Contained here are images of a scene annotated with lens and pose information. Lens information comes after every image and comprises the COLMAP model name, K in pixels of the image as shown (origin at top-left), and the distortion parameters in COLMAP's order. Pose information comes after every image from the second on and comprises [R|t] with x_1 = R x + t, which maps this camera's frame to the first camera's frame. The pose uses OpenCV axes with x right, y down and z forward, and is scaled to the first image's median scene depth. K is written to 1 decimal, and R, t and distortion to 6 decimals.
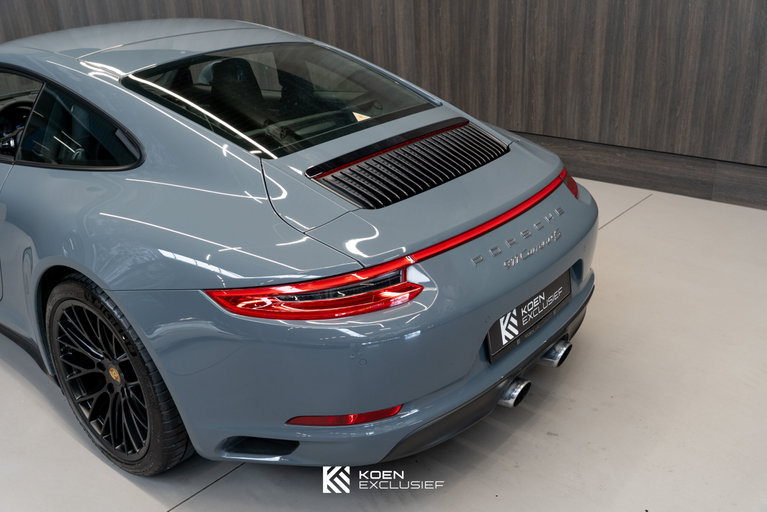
lens RADIAL K [[729.9, 0, 378.9], [0, 729.9, 257.0], [0, 0, 1]] dist [-0.001368, 0.000000]
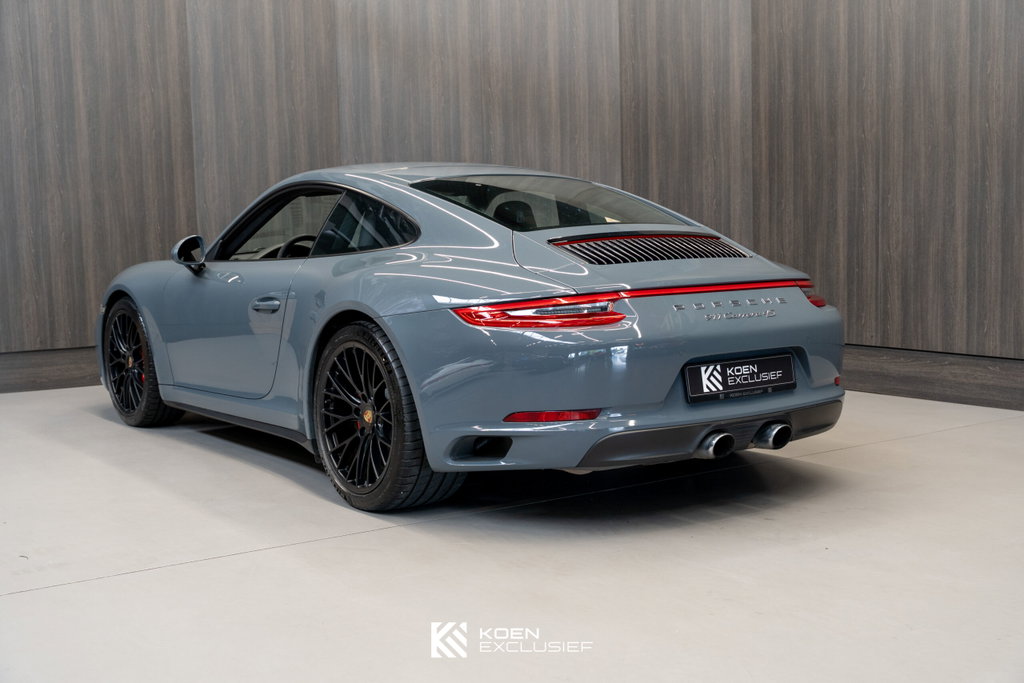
lens RADIAL K [[1298.1, 0, 514.8], [0, 1298.1, 345.6], [0, 0, 1]] dist [0.009695, 0.000000]
pose [[0.971137, 0.051123, -0.232980, 0.159597], [-0.117032, 0.953233, -0.278660, 0.292907], [0.207839, 0.297883, 0.931702, -0.425834]]
